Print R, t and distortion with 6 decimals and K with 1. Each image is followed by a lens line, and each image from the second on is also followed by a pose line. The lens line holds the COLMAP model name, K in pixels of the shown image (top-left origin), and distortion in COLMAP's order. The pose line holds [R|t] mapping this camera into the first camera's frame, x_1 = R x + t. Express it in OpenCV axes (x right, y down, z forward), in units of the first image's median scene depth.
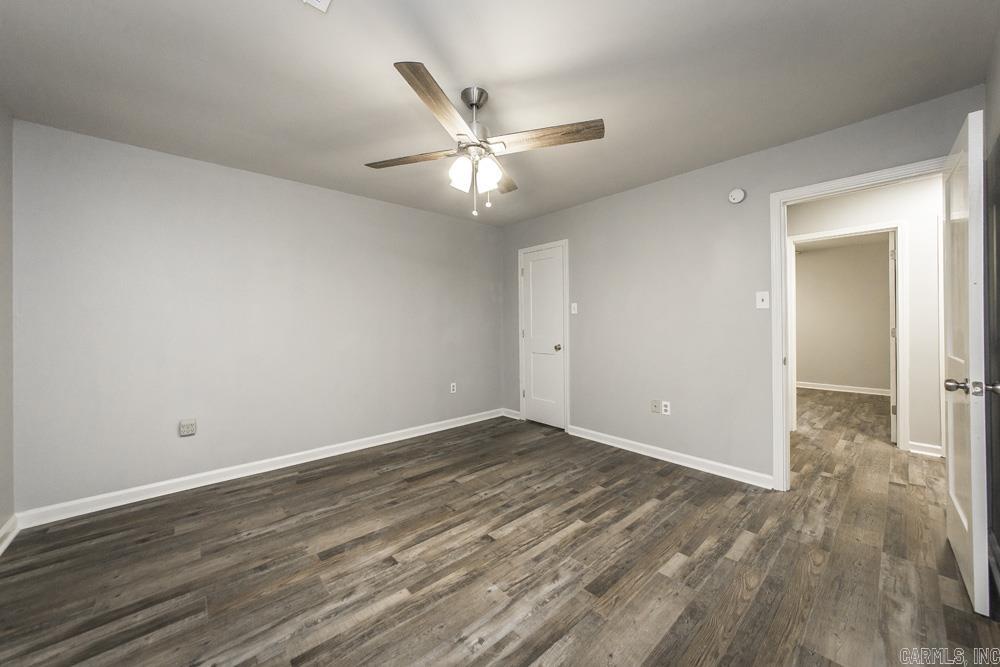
lens RADIAL K [[370.6, 0, 501.3], [0, 370.6, 322.2], [0, 0, 1]] dist [-0.013140, 0.000059]
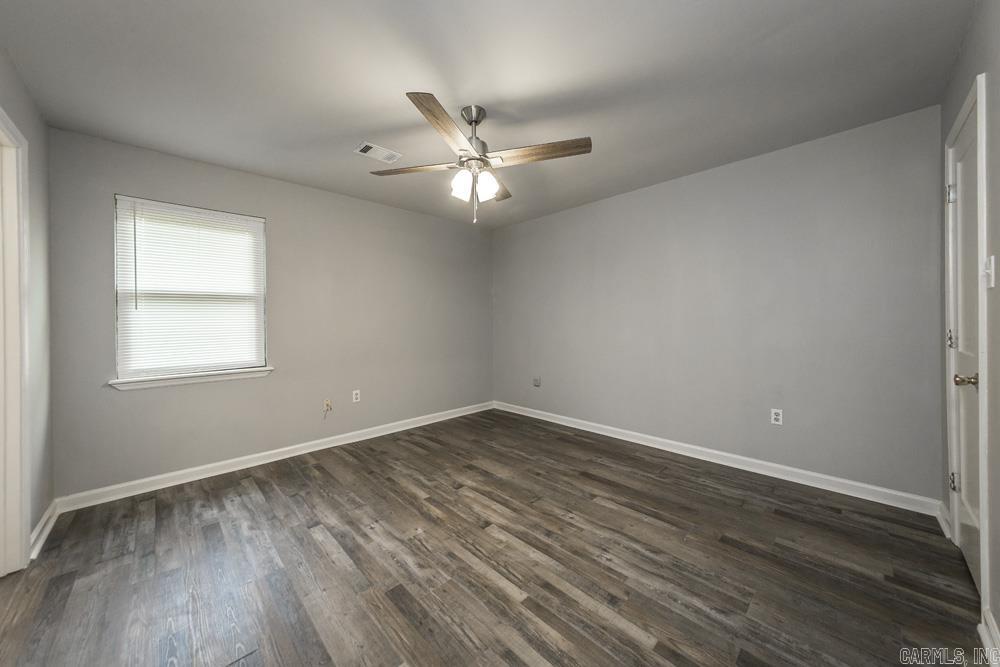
lens RADIAL K [[356.3, 0, 501.1], [0, 356.3, 327.2], [0, 0, 1]] dist [-0.005624, 0.000092]
pose [[0.035781, 0.032507, -0.998831, 0.925109], [0.010749, 0.999400, 0.032910, -0.015735], [0.999302, -0.011914, 0.035411, 0.966416]]
